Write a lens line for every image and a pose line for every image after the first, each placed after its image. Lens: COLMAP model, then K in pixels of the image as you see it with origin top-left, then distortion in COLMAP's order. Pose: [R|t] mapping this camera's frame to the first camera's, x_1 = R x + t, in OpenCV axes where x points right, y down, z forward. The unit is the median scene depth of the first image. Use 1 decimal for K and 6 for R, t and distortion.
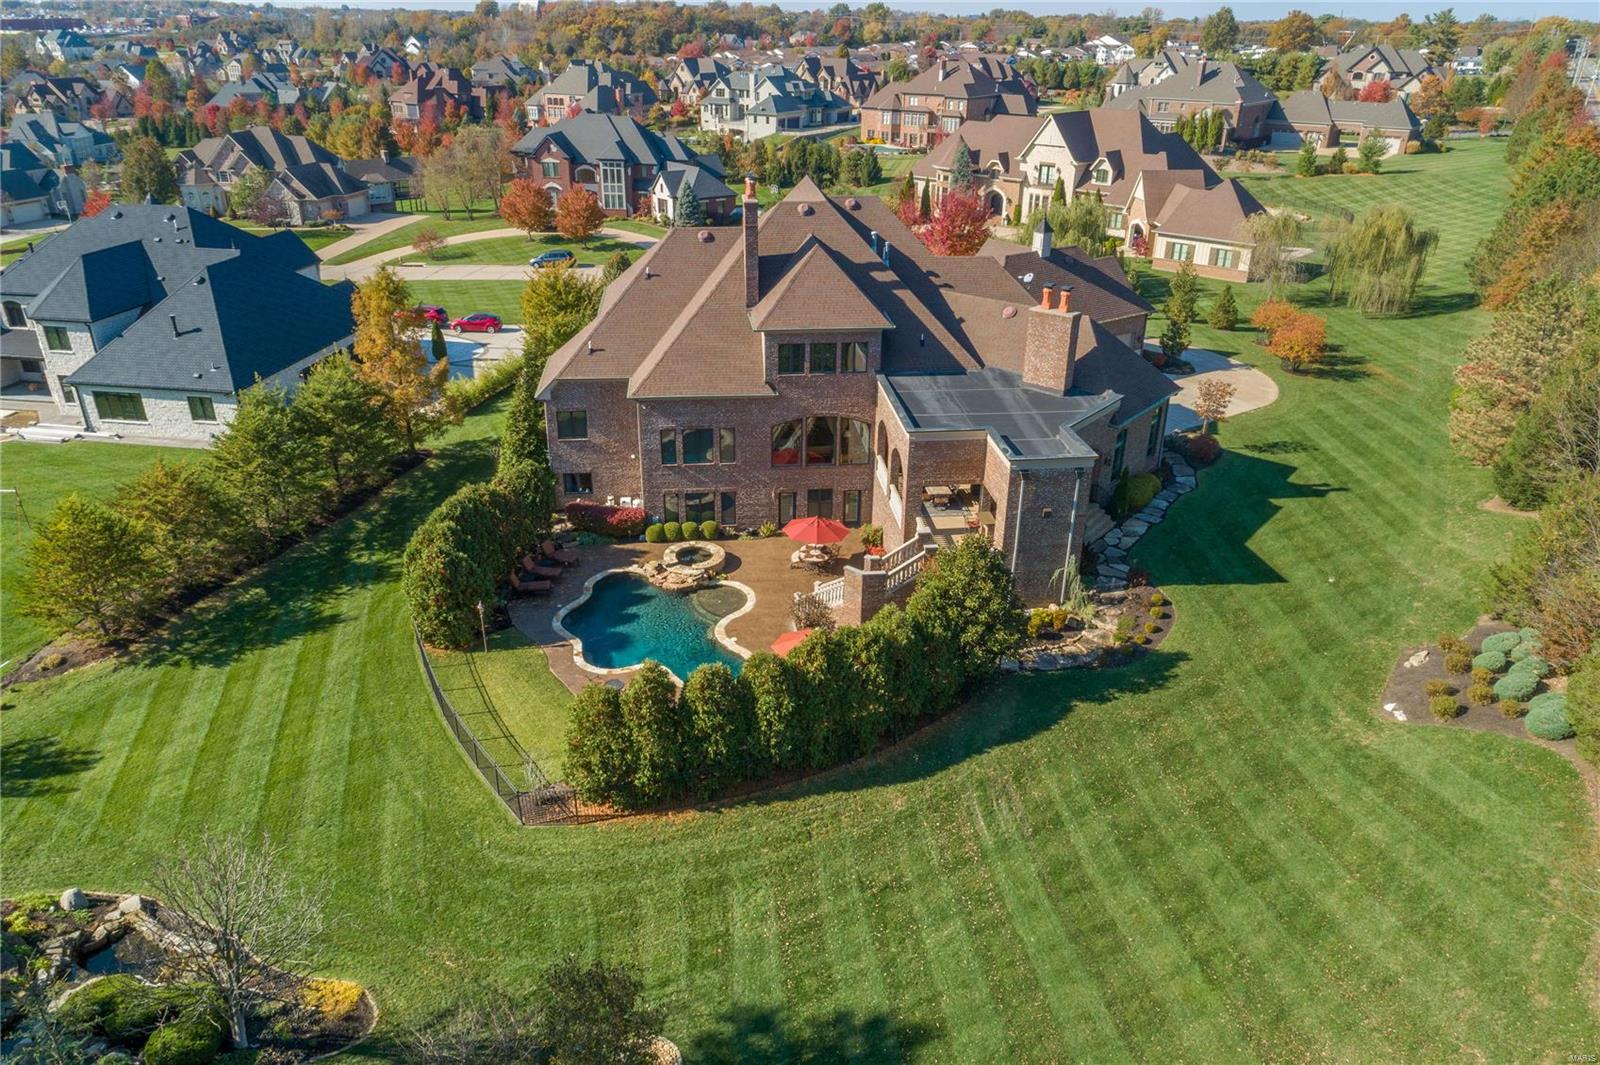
lens RADIAL K [[1066.2, 0, 793.7], [0, 1066.2, 535.4], [0, 0, 1]] dist [-0.000977, 0.003694]
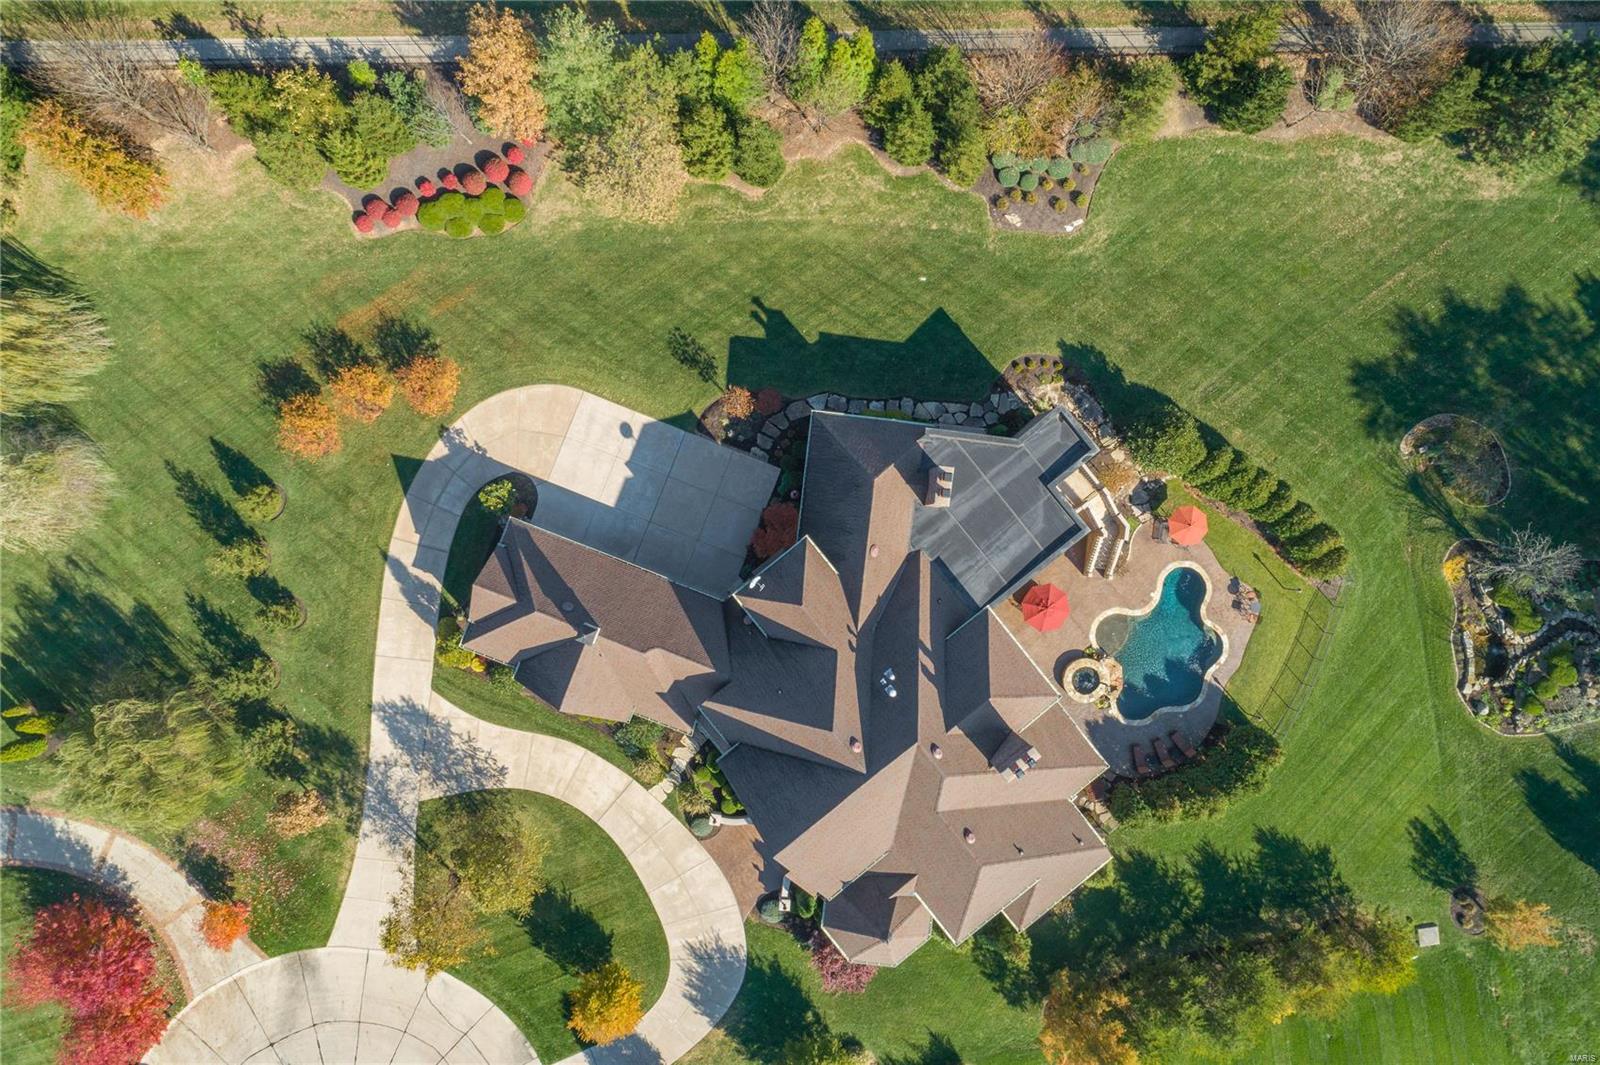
lens RADIAL K [[1066.2, 0, 793.7], [0, 1066.2, 535.4], [0, 0, 1]] dist [-0.000977, 0.003694]
pose [[-0.545377, -0.837695, -0.028820, 0.291280], [0.340254, -0.252682, 0.905748, -1.231846], [-0.766023, 0.484168, 0.422836, 0.572585]]
